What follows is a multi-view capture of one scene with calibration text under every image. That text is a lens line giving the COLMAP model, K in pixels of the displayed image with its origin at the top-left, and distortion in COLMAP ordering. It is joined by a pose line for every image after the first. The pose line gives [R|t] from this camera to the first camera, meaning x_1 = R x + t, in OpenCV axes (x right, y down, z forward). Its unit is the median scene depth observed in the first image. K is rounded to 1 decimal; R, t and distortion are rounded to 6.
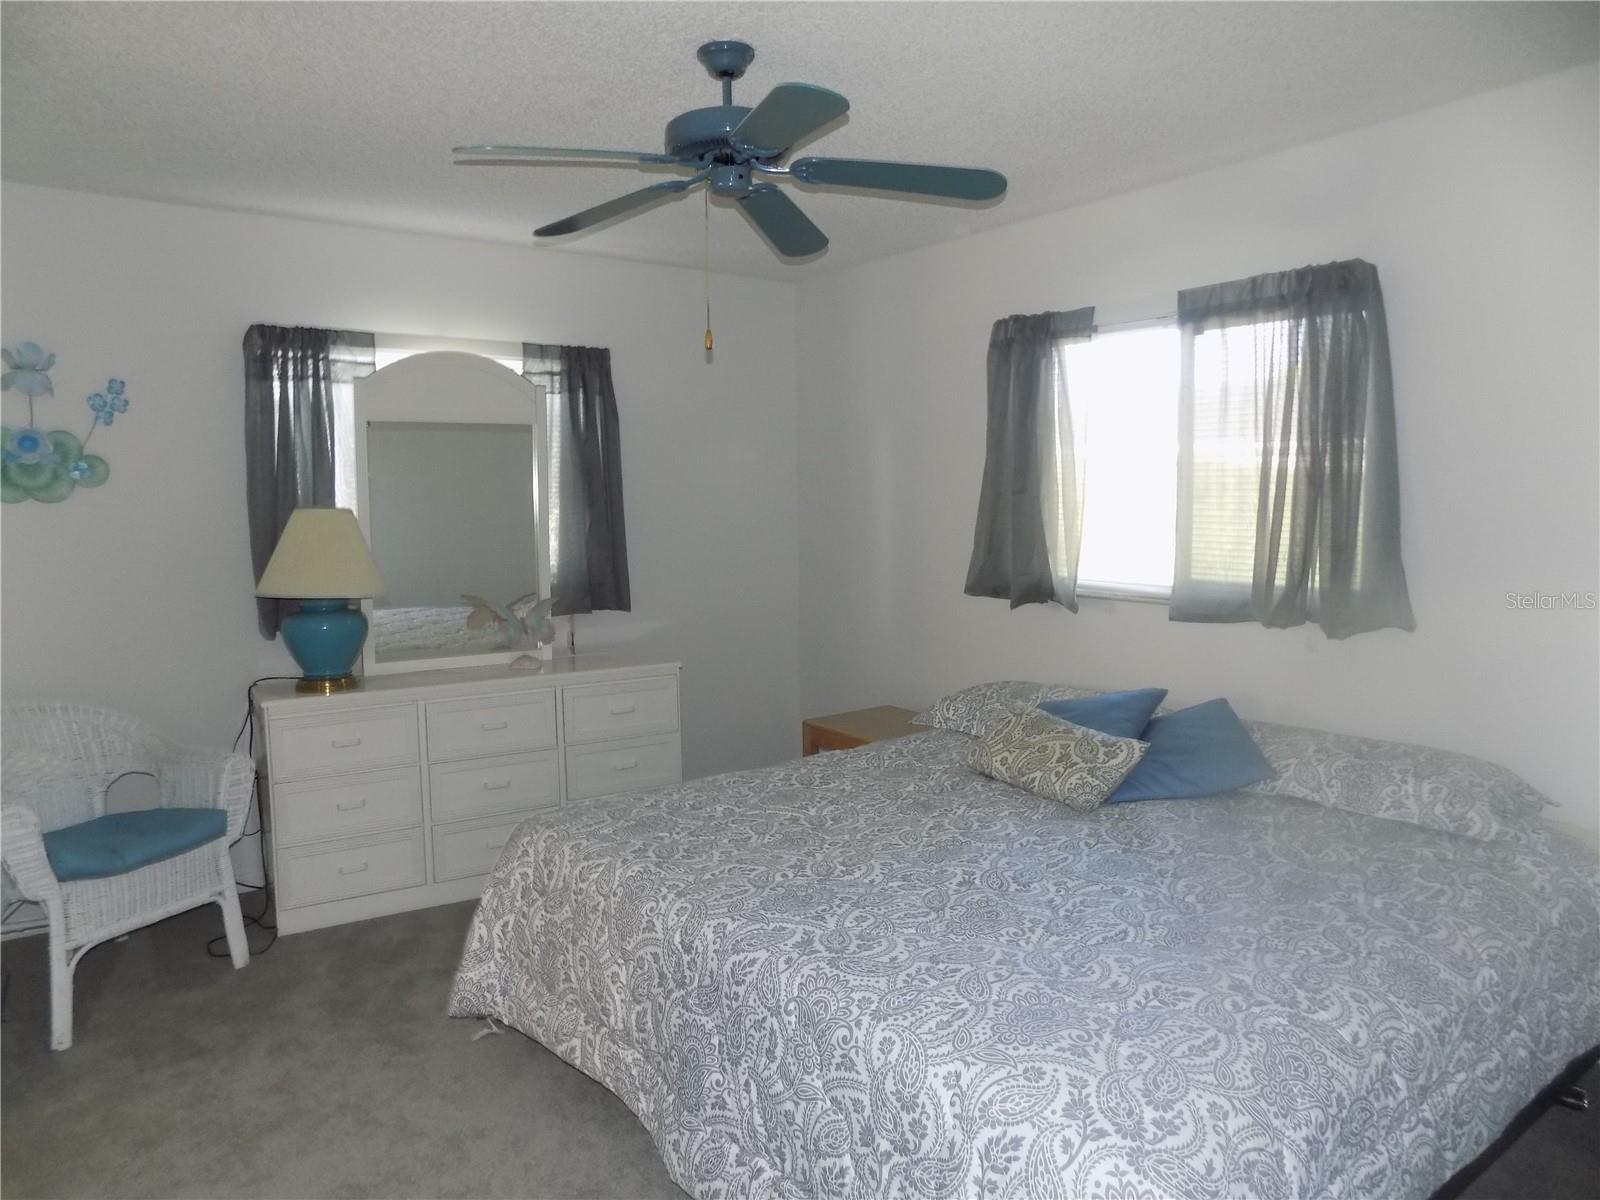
lens RADIAL K [[1080.1, 0, 816.3], [0, 1080.1, 602.3], [0, 0, 1]] dist [-0.042151, 0.038214]
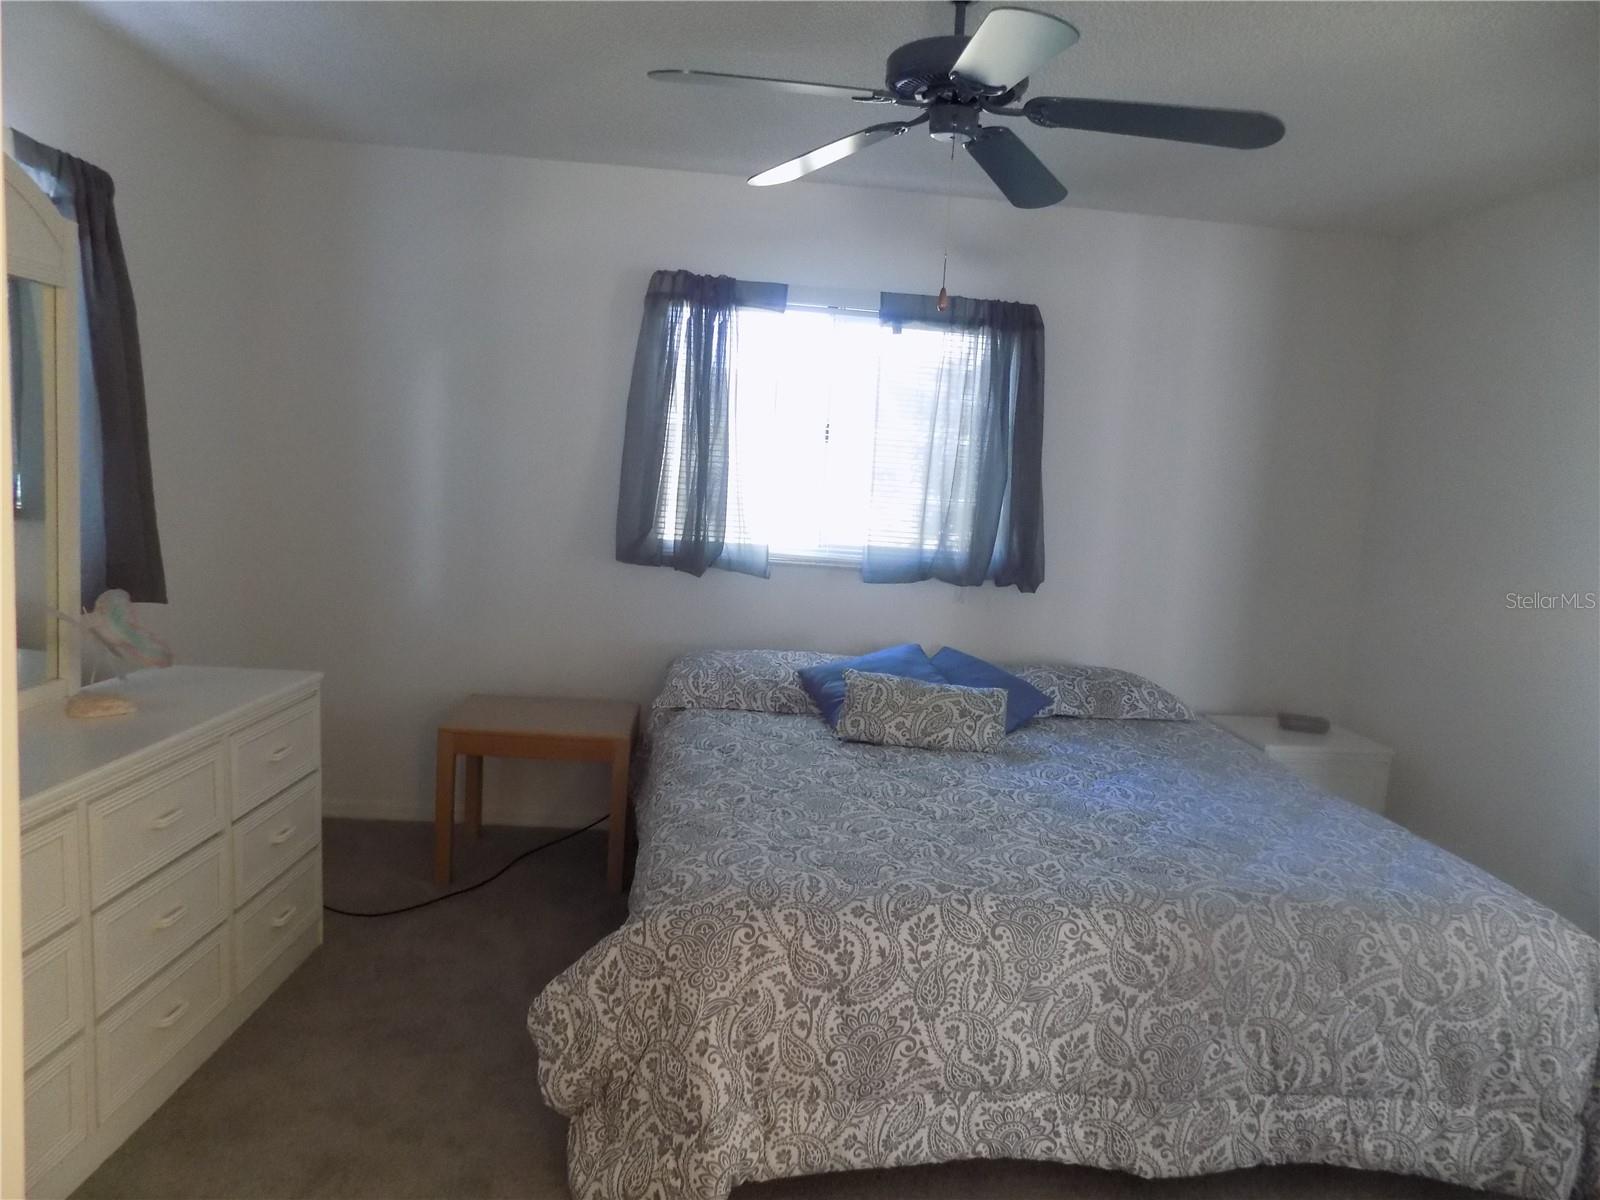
lens RADIAL K [[1080.1, 0, 807.4], [0, 1080.1, 602.5], [0, 0, 1]] dist [-0.042151, 0.038214]
pose [[0.521399, -0.066052, 0.850753, -1.135576], [0.012720, 0.997490, 0.069650, -0.072790], [-0.853218, -0.025494, 0.520930, 0.777504]]
